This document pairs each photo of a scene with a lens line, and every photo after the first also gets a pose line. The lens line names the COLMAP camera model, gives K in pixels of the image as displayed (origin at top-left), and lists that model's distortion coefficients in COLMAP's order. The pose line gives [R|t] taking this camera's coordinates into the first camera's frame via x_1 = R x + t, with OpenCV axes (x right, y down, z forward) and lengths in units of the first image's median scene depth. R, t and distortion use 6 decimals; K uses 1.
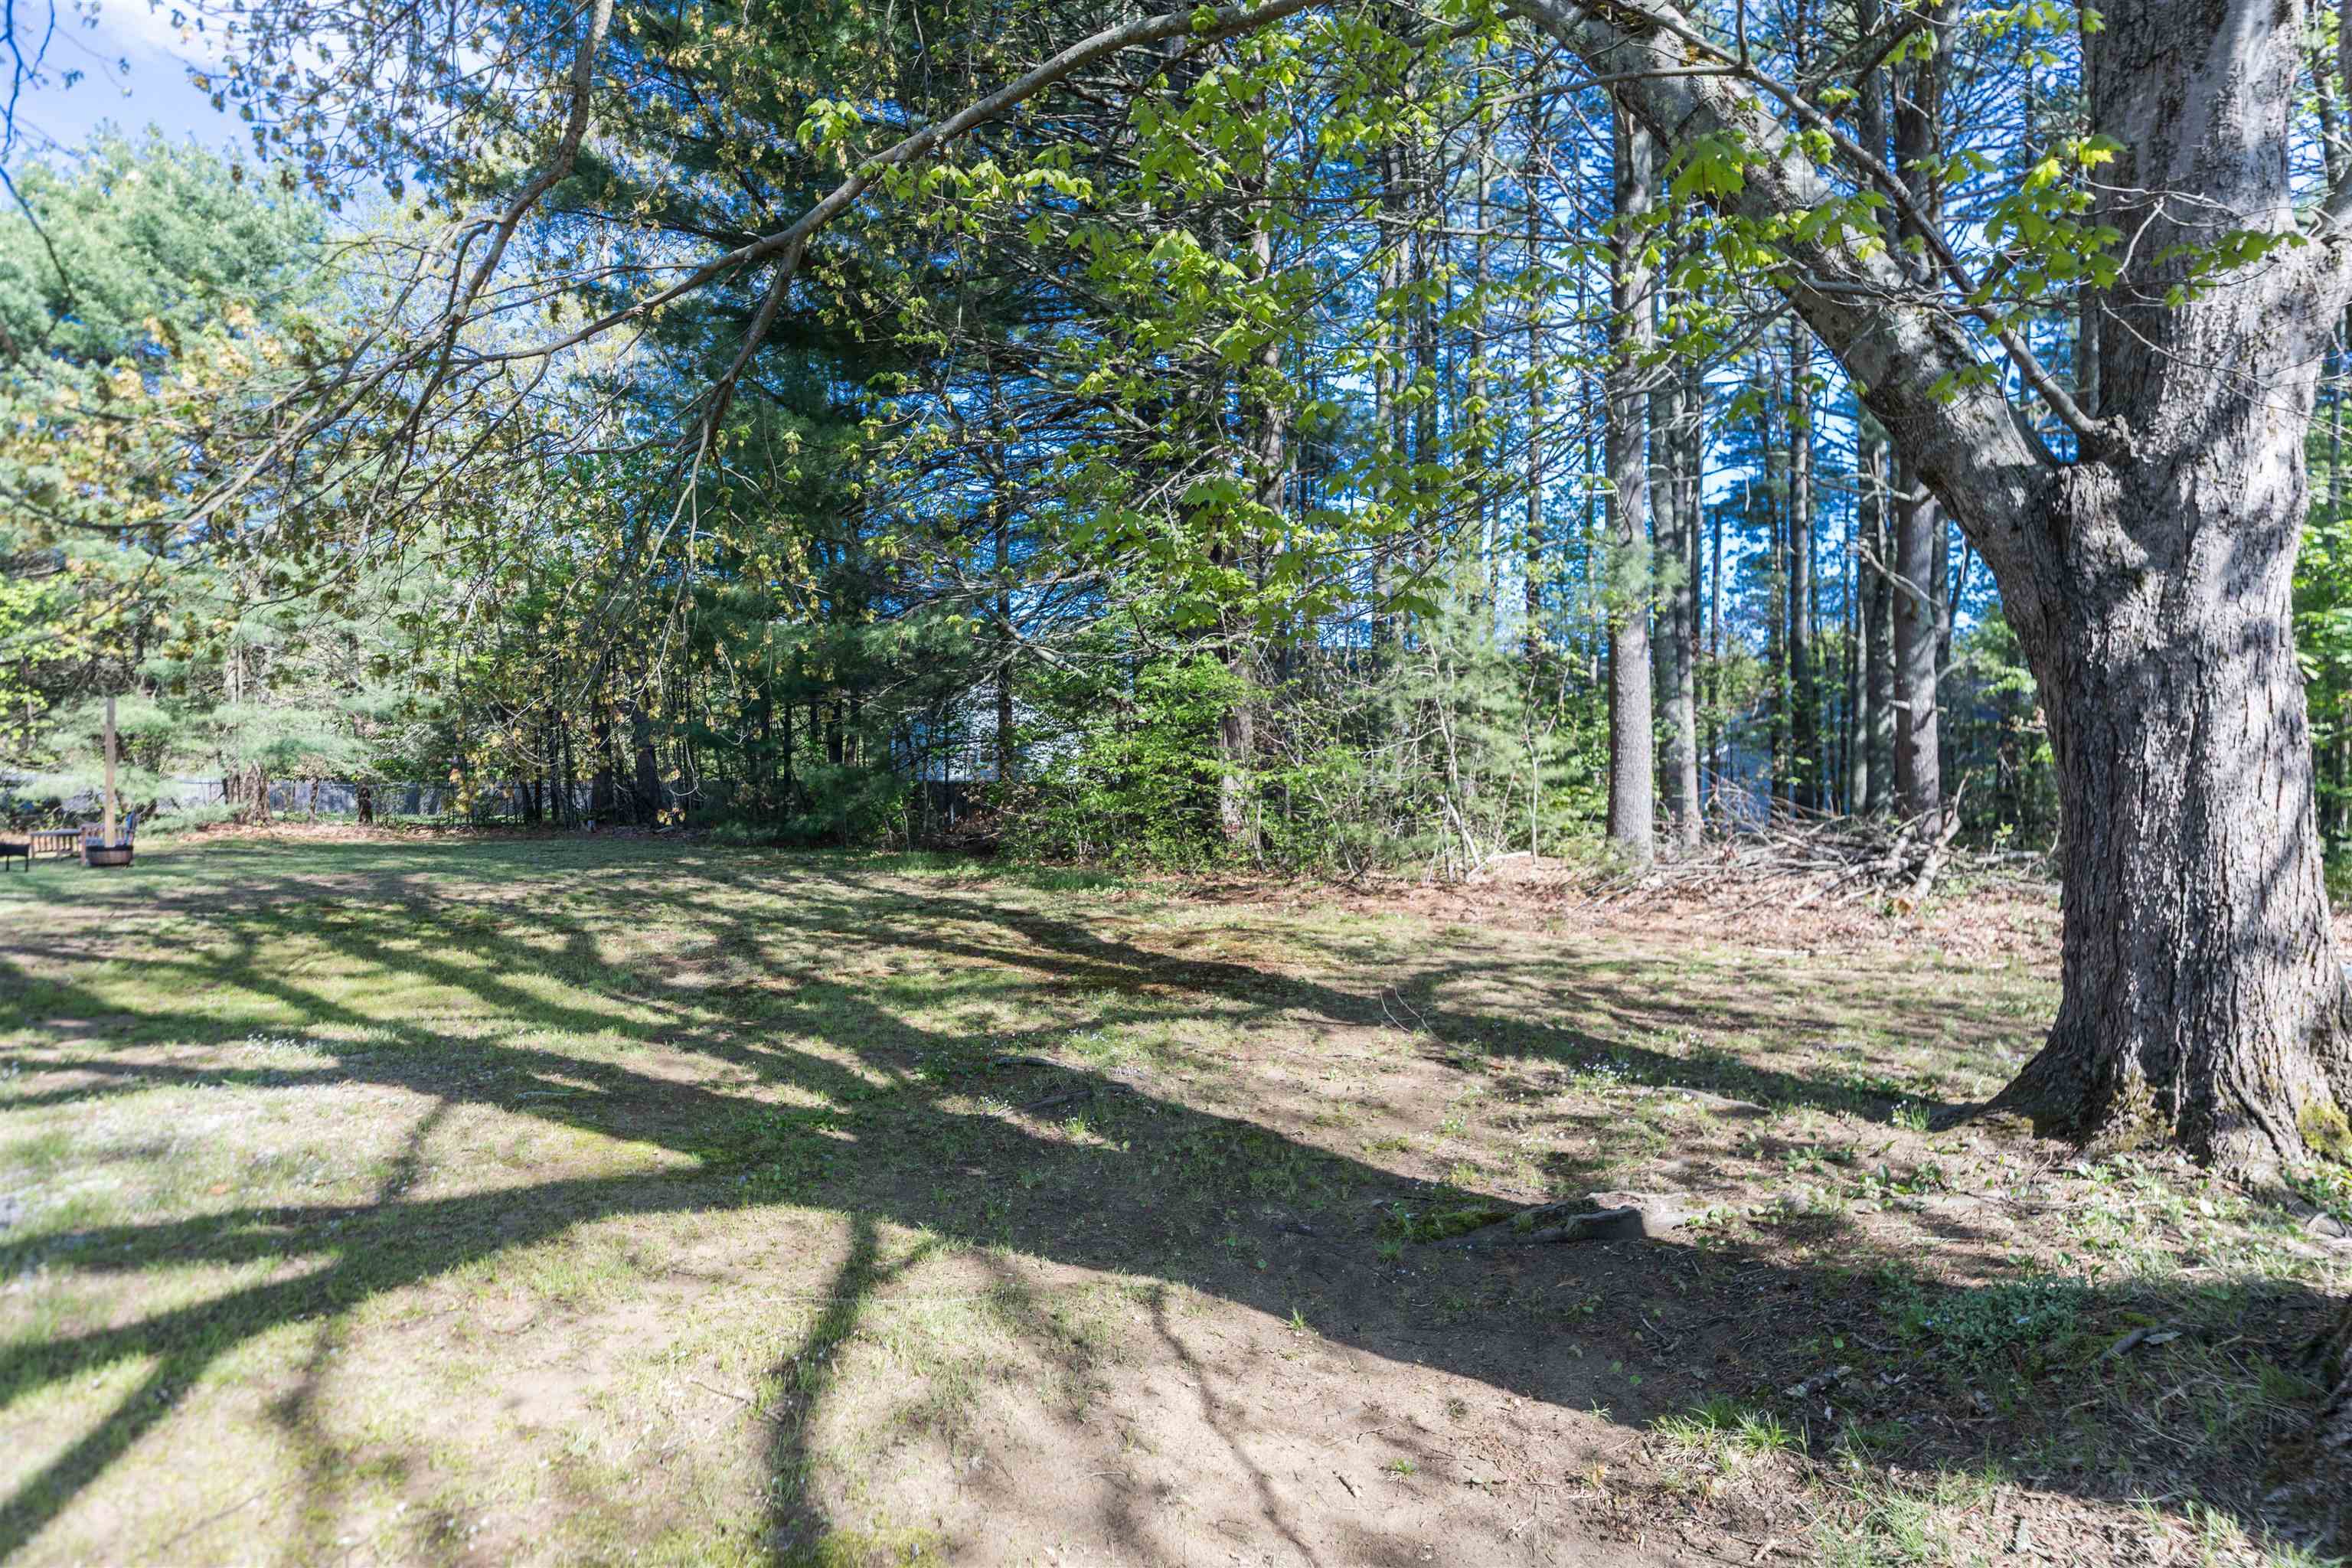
lens RADIAL K [[1168.5, 0, 1177.7], [0, 1168.5, 799.0], [0, 0, 1]] dist [0.002039, 0.001483]
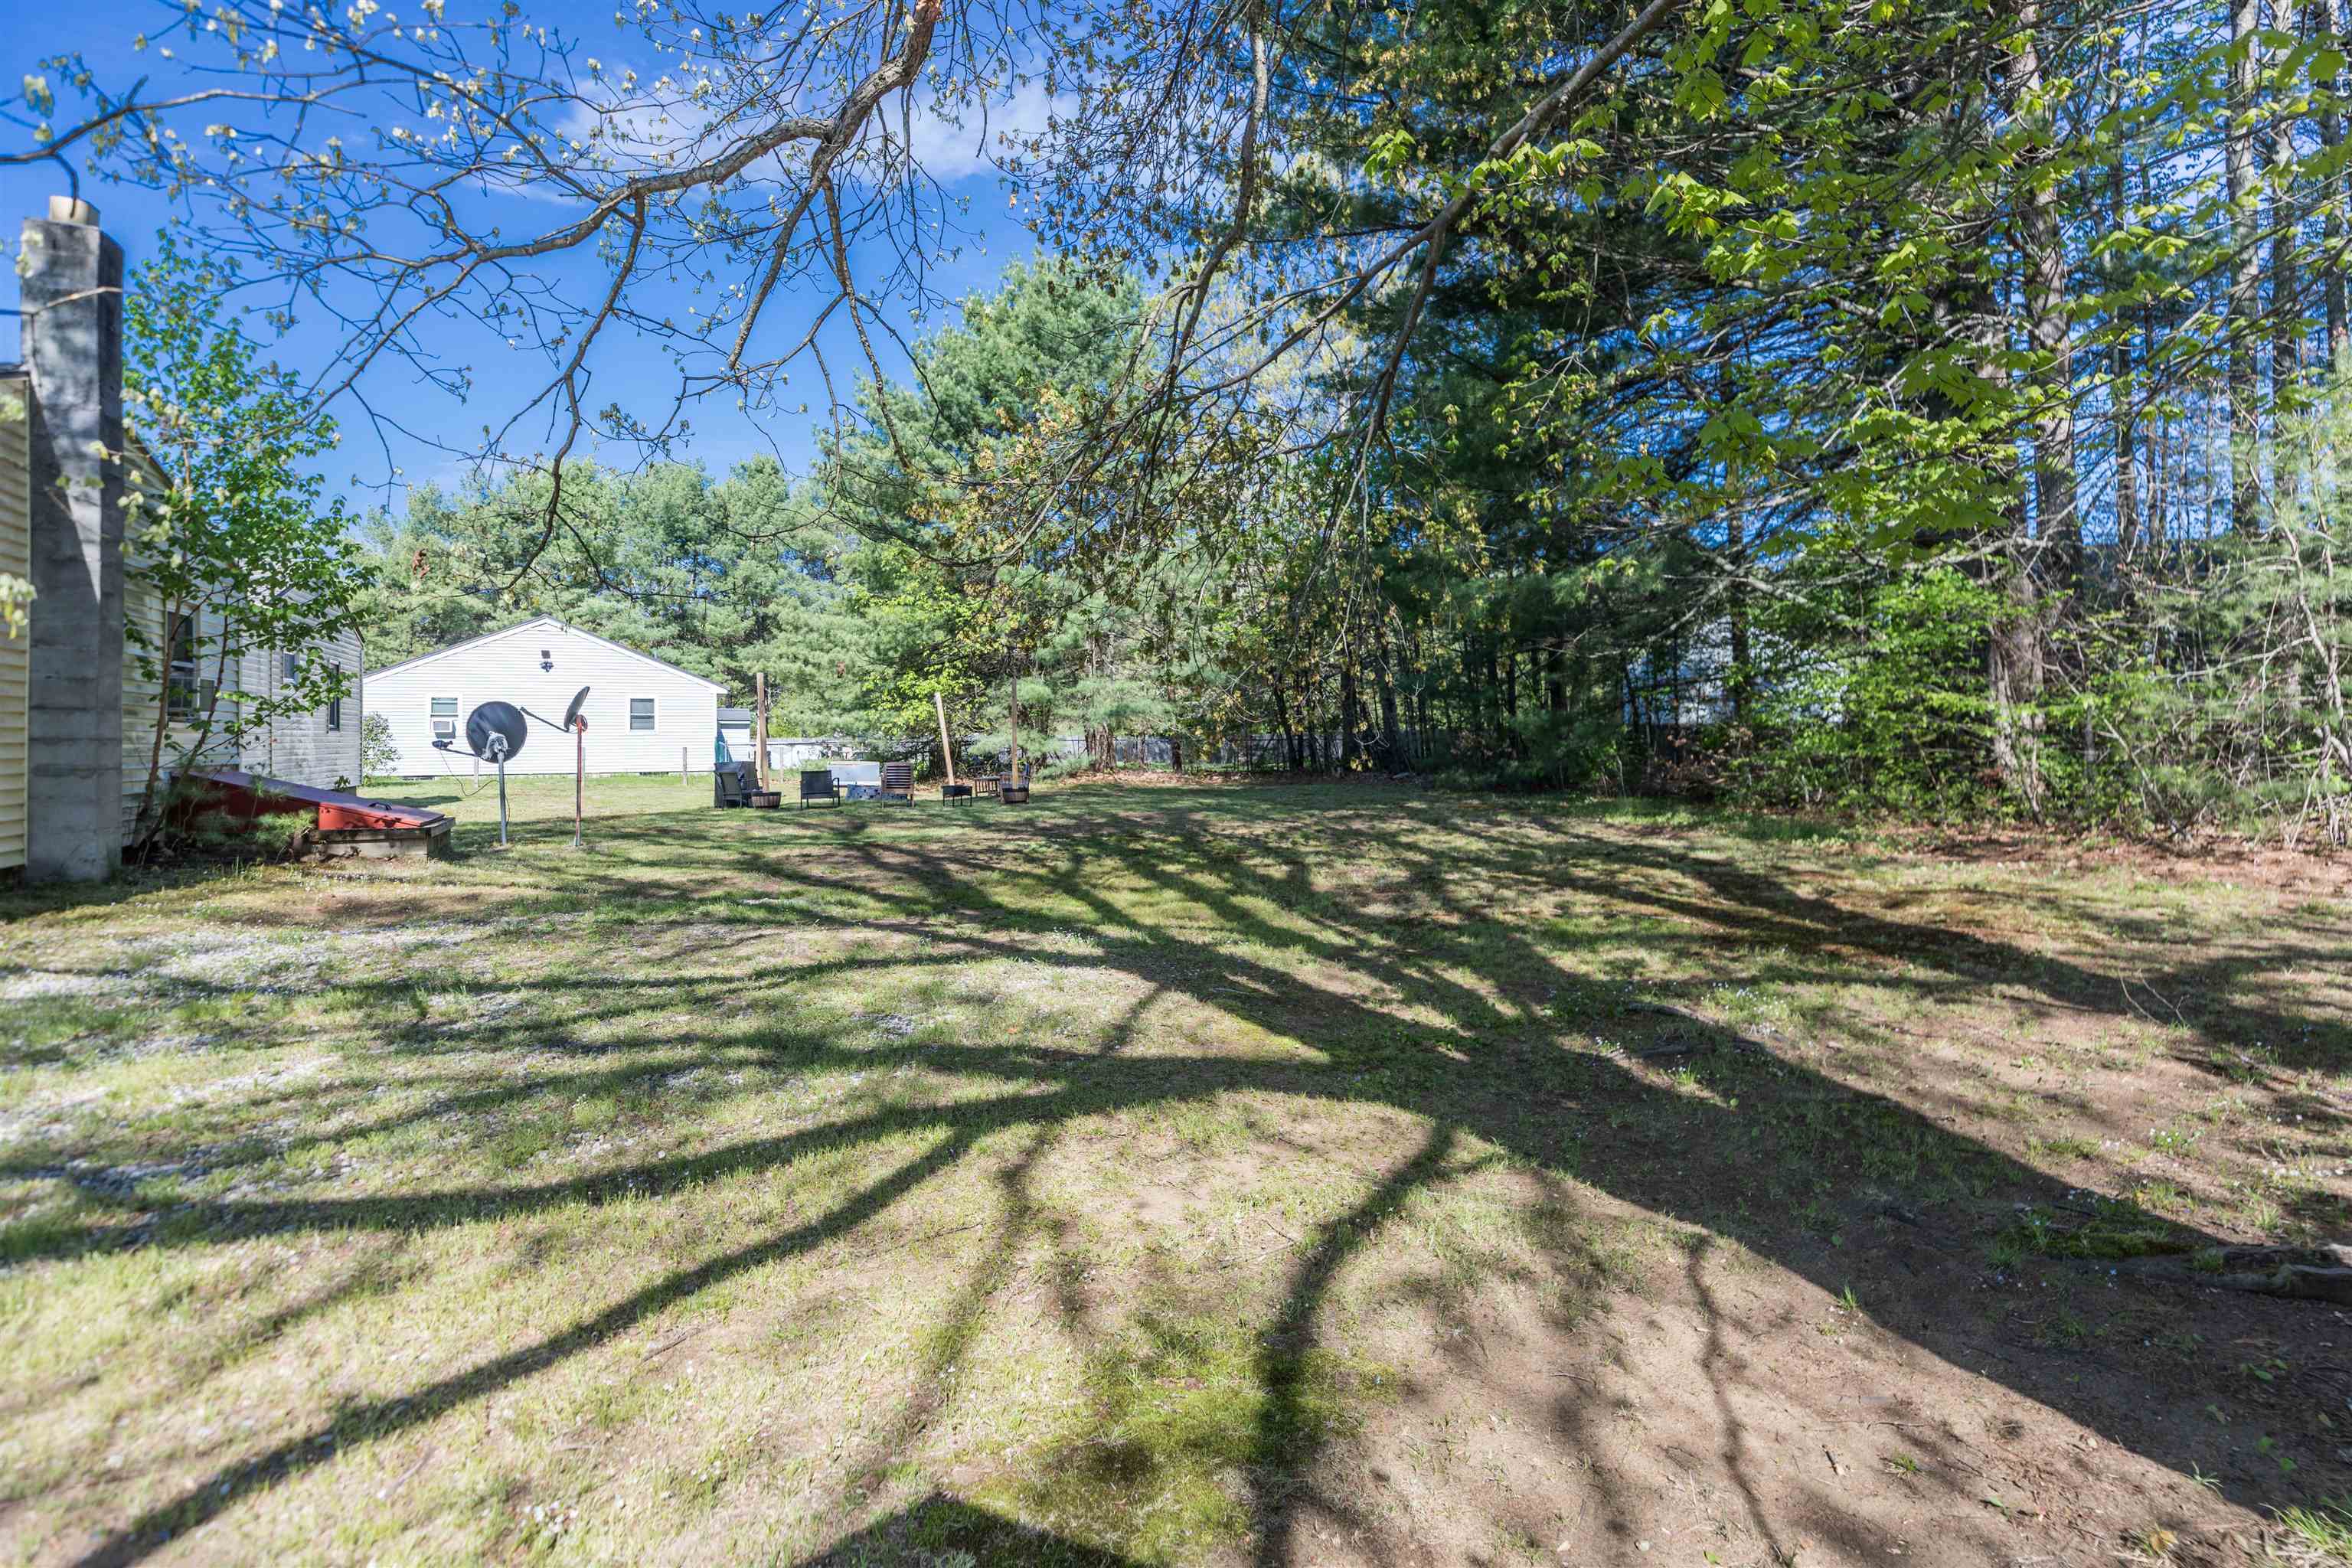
lens RADIAL K [[1234.4, 0, 1271.0], [0, 1234.4, 736.8], [0, 0, 1]] dist [0.000077, 0.000517]
pose [[0.836746, -0.019364, -0.547249, 0.149729], [0.015932, 0.999812, -0.011018, 0.001460], [0.547359, 0.000501, 0.836897, -0.040634]]
